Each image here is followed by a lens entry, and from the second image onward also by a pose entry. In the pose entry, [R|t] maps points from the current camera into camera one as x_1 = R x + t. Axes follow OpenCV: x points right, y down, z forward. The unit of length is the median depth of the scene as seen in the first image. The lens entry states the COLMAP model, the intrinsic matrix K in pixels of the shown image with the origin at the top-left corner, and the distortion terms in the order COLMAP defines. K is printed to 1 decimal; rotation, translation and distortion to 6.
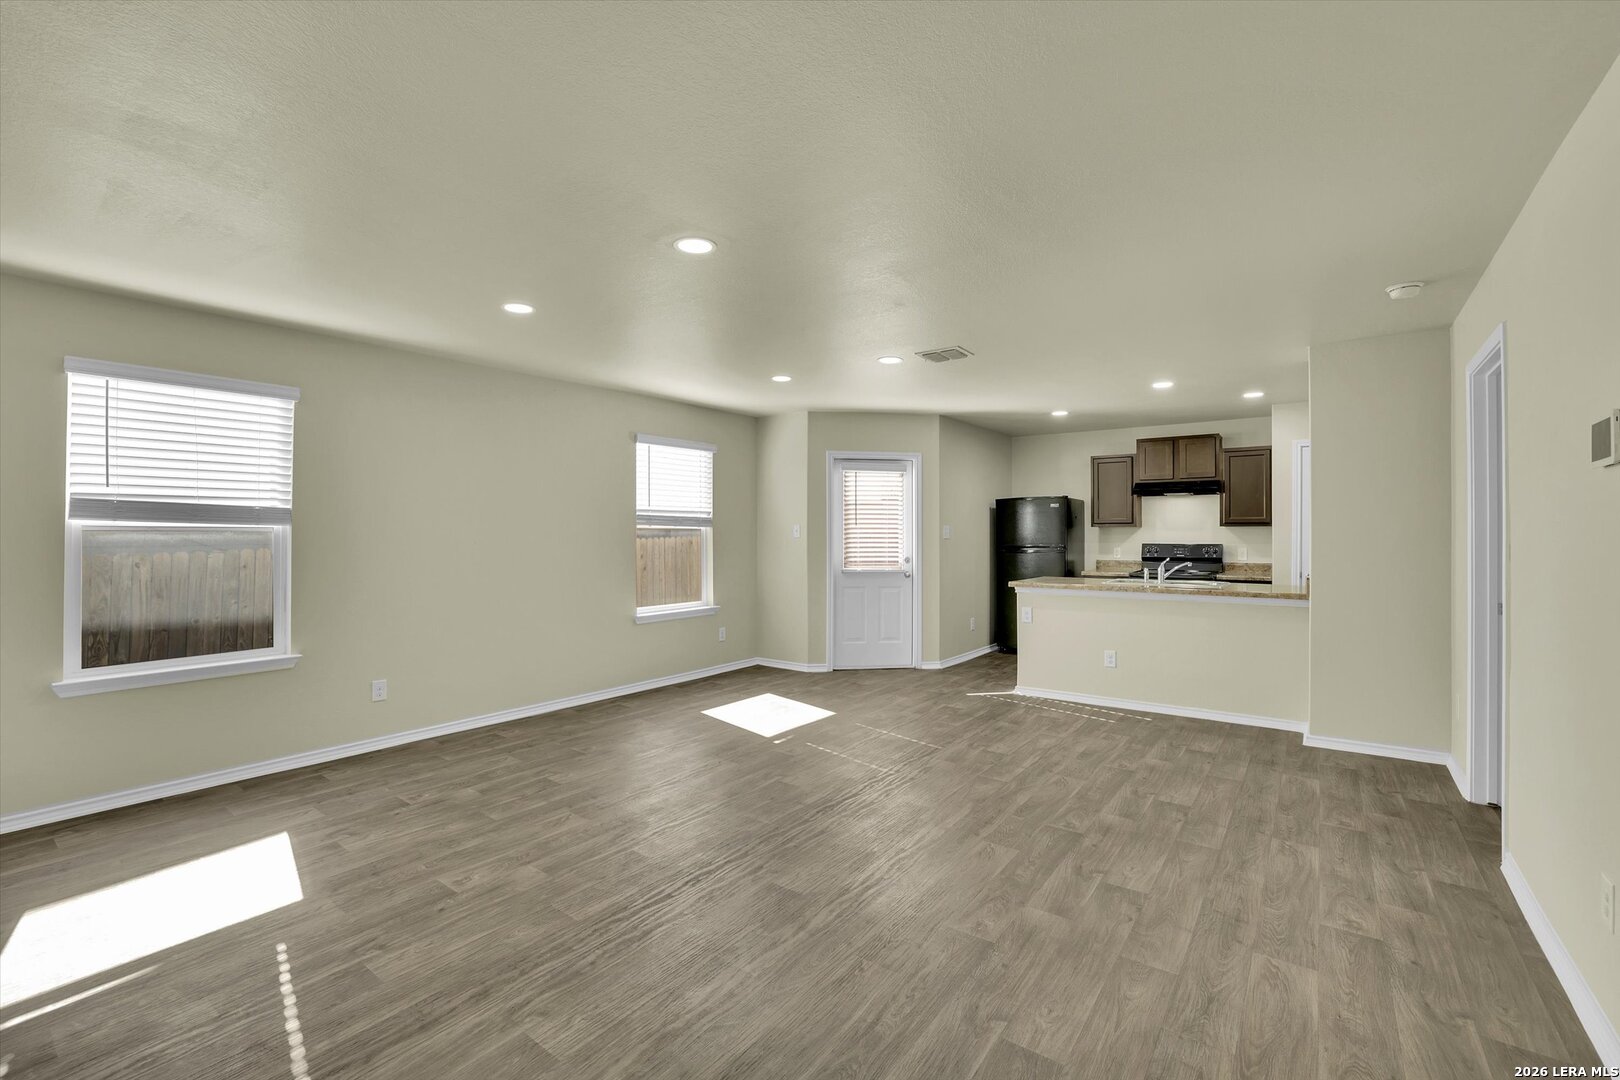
lens RADIAL K [[741.5, 0, 754.5], [0, 741.5, 510.8], [0, 0, 1]] dist [-0.028970, 0.000345]
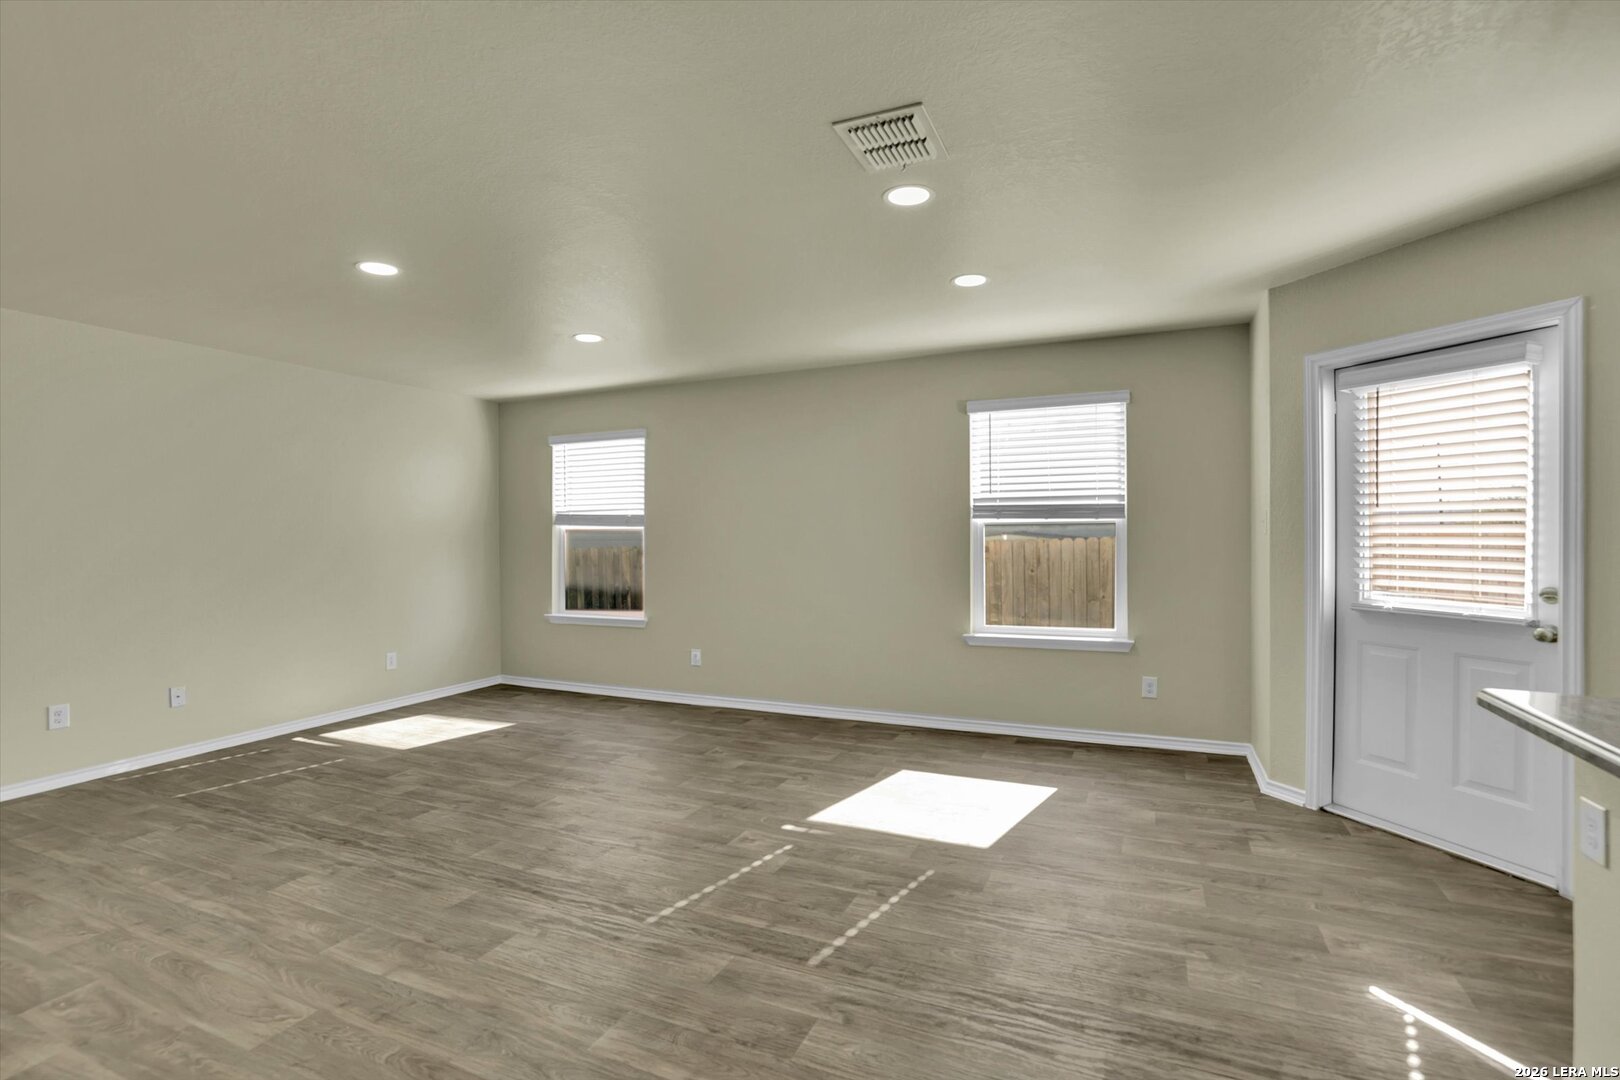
lens RADIAL K [[698.6, 0, 809.8], [0, 698.6, 533.5], [0, 0, 1]] dist [-0.041260, 0.013796]
pose [[0.267018, 0.002718, -0.963688, 0.481268], [0.039993, 0.999103, 0.013899, 0.017416], [0.962861, -0.042252, 0.266669, 0.611685]]
